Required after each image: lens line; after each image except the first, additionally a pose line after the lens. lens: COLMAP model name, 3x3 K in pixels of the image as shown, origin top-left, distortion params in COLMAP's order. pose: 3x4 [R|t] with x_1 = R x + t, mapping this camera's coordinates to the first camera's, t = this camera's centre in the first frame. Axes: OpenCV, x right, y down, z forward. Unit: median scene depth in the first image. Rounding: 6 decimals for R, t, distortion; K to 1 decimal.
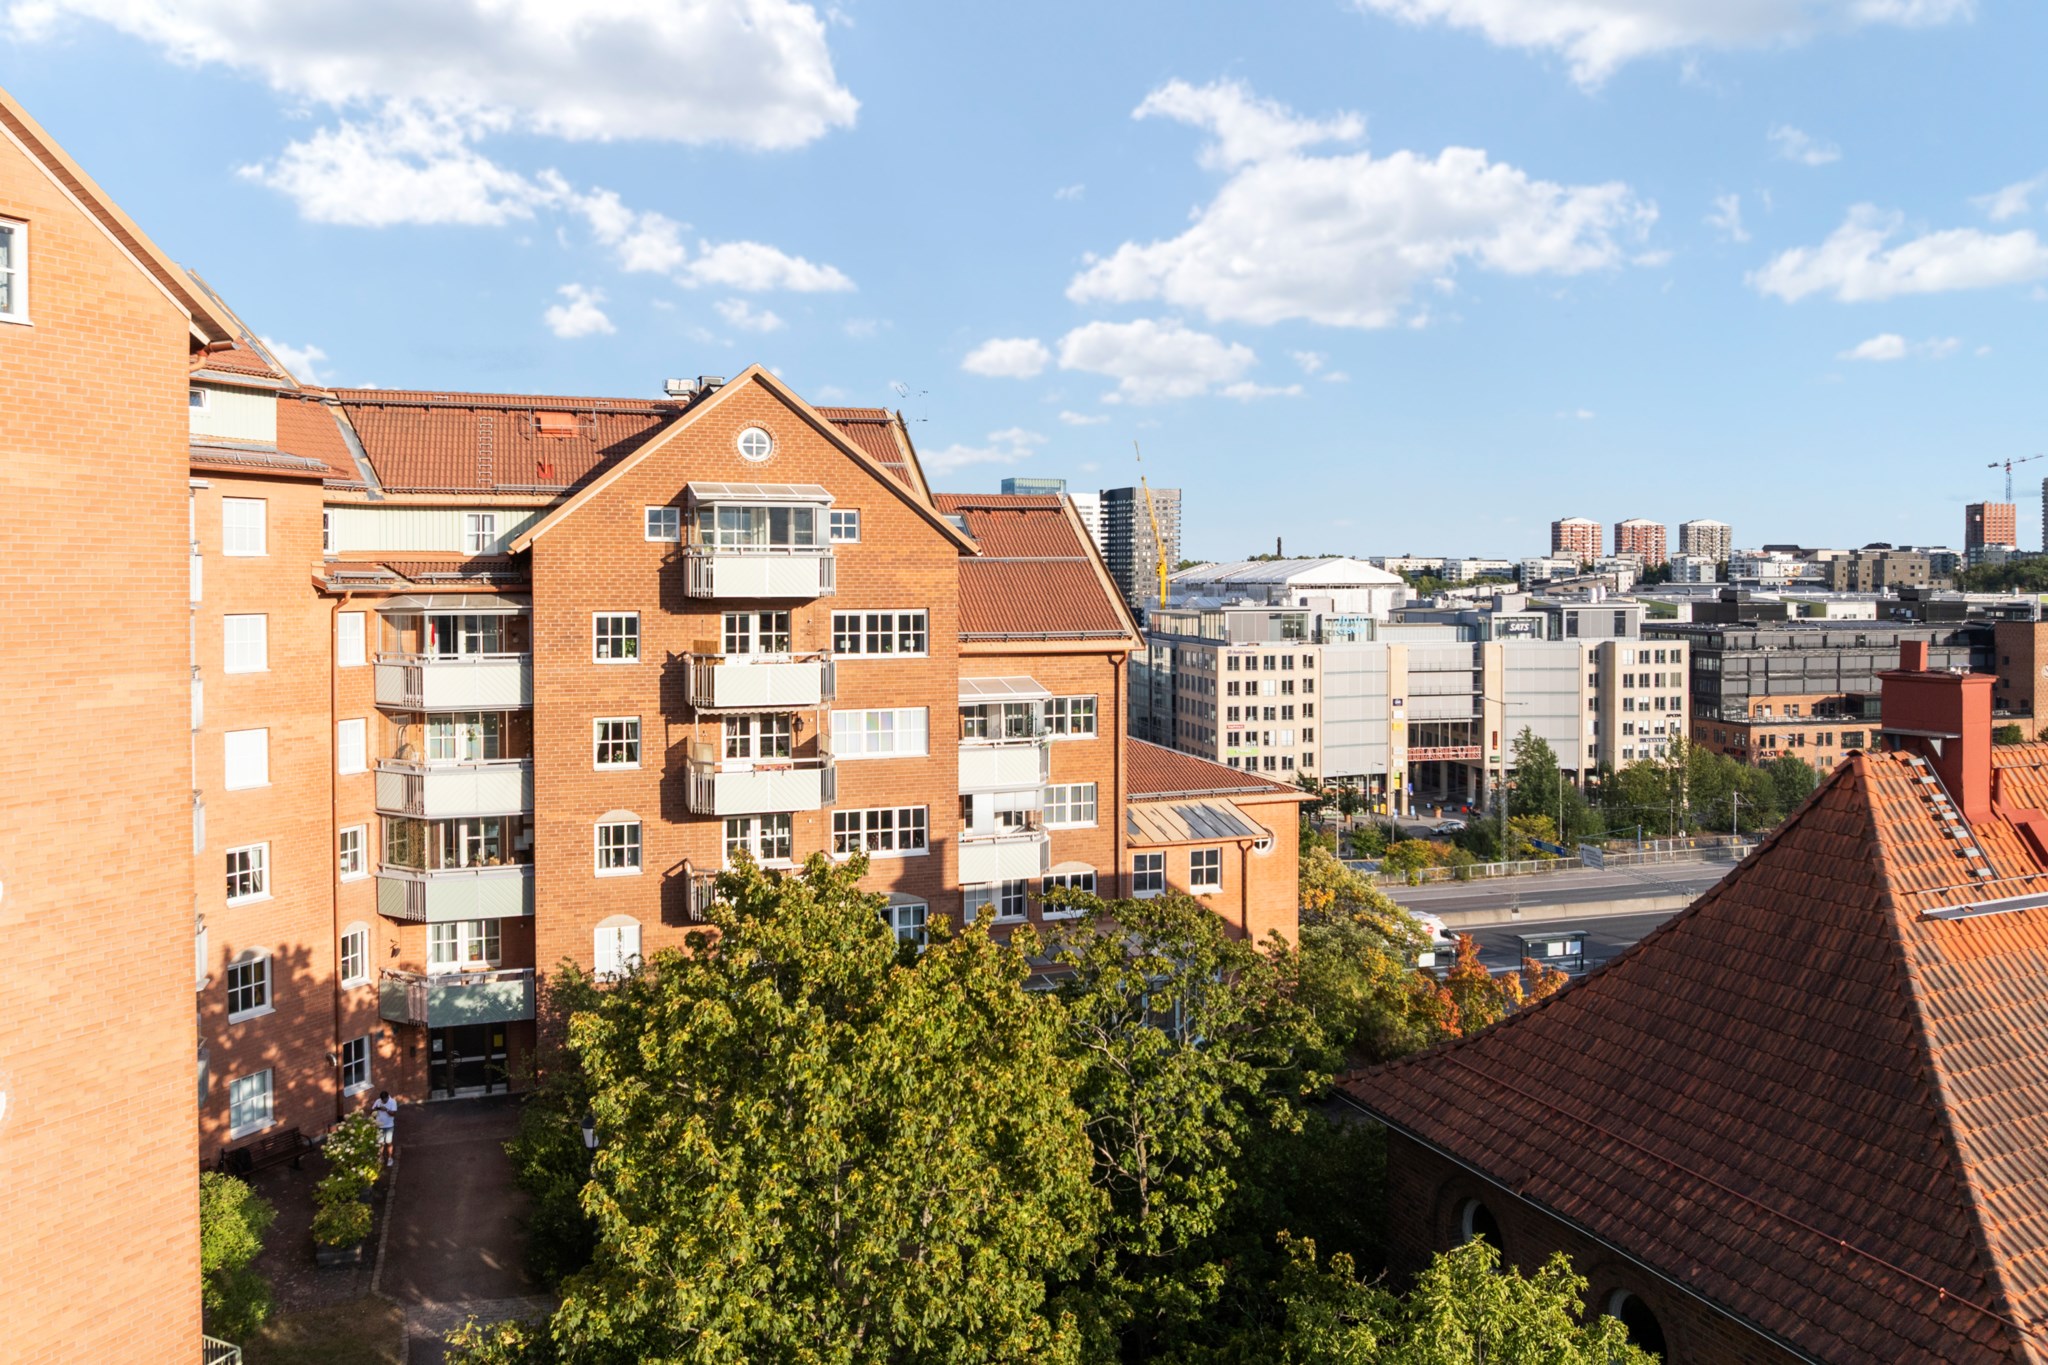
lens RADIAL K [[1423.4, 0, 1023.3], [0, 1423.4, 586.6], [0, 0, 1]] dist [-0.045136, 0.001238]
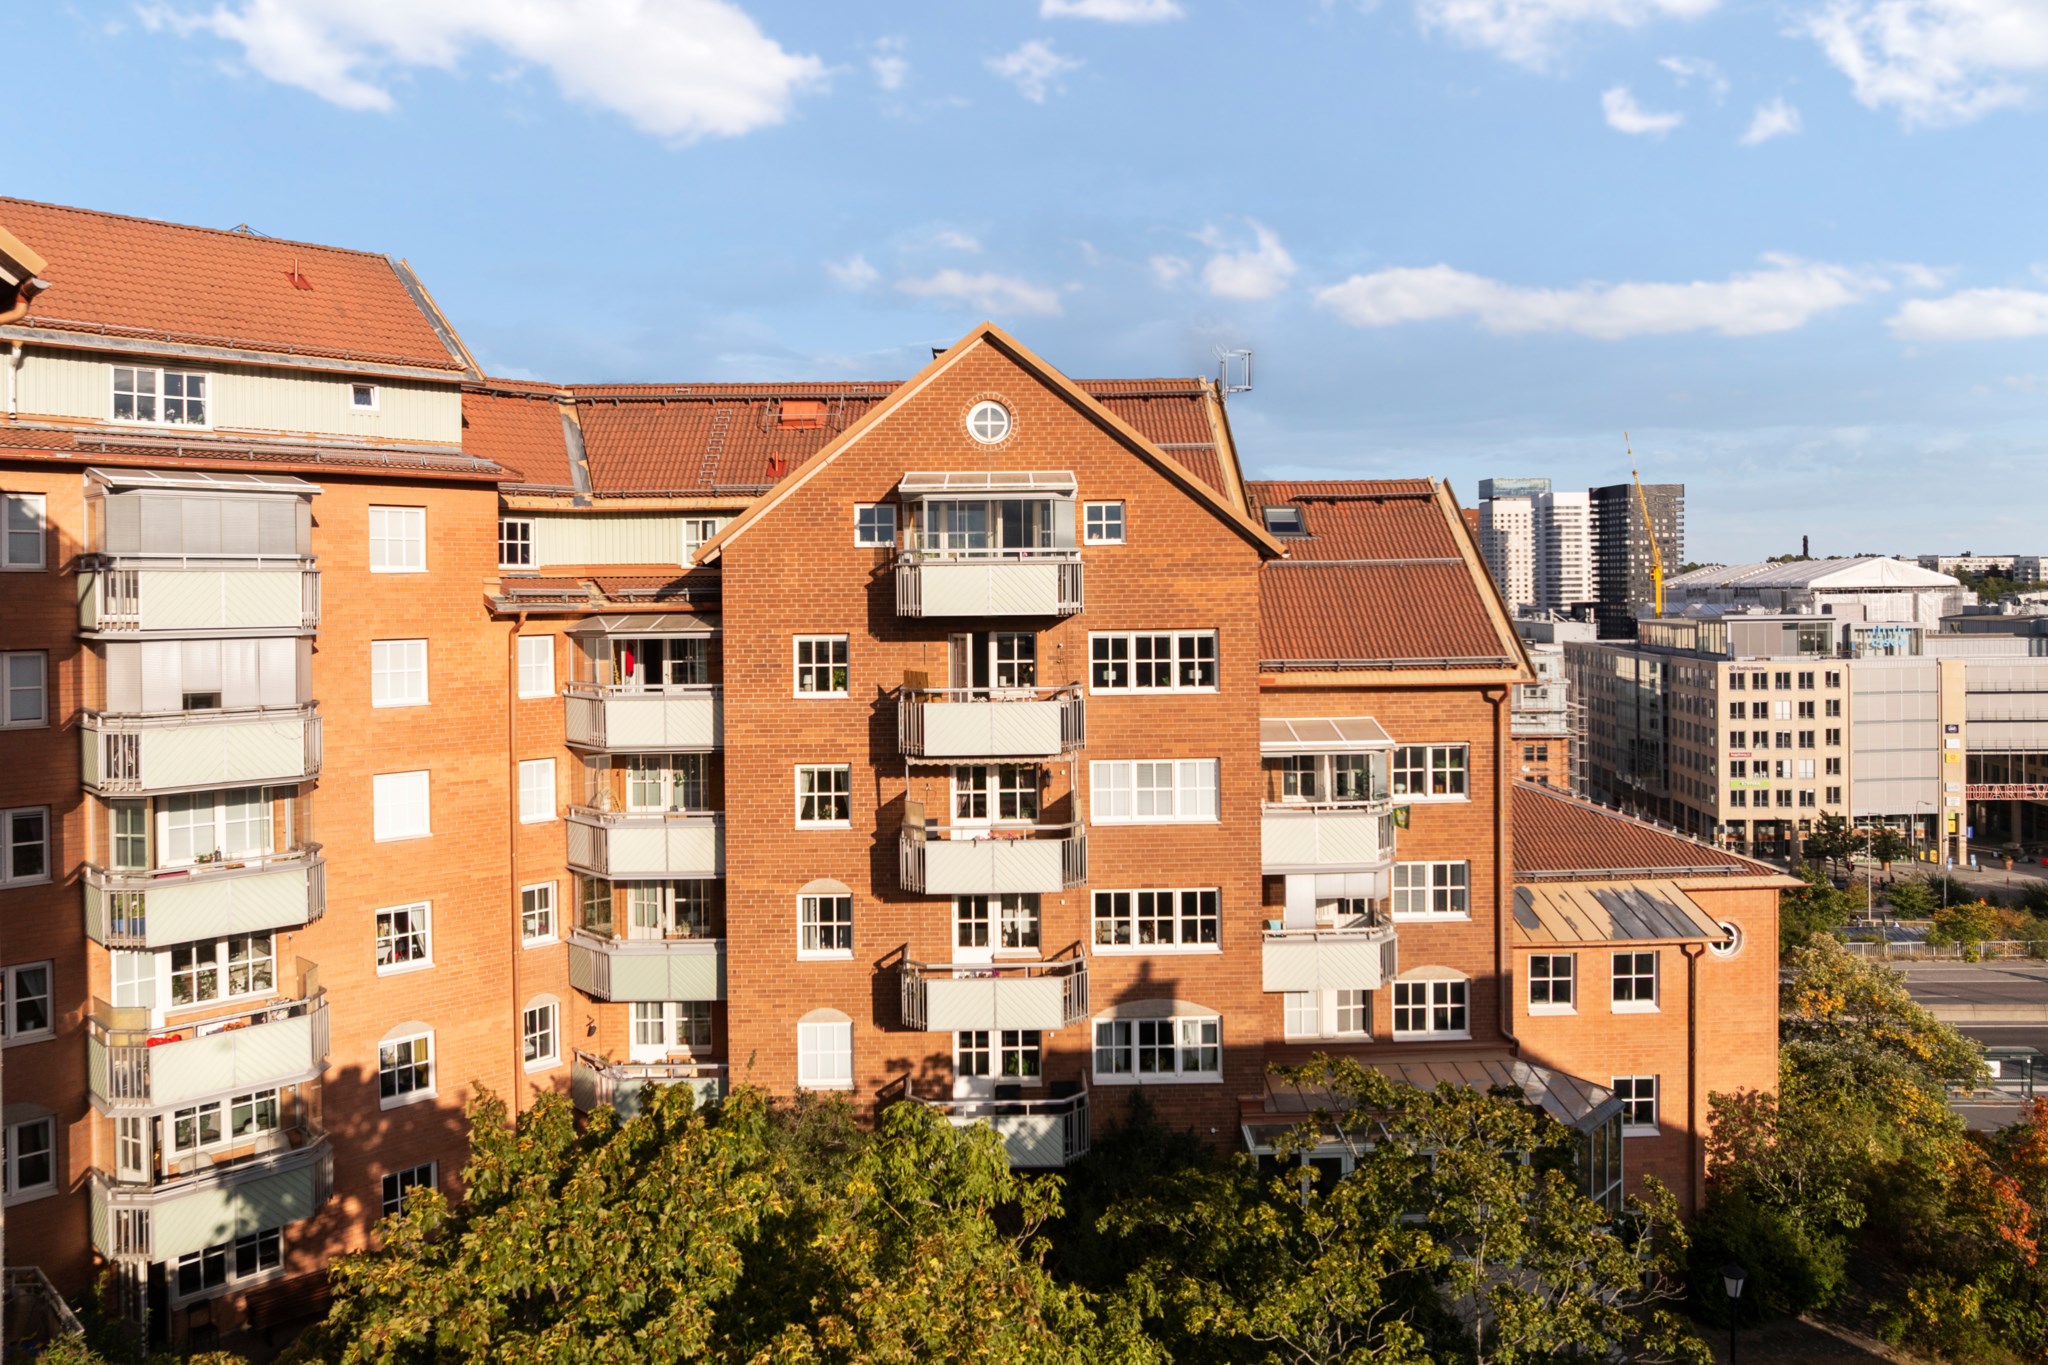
lens RADIAL K [[1423.4, 0, 1023.3], [0, 1423.4, 586.6], [0, 0, 1]] dist [-0.045136, 0.001238]
pose [[0.945502, -0.011948, -0.325397, 0.081500], [0.009676, 0.999916, -0.008600, -0.001545], [0.325472, 0.004982, 0.945538, 0.247128]]
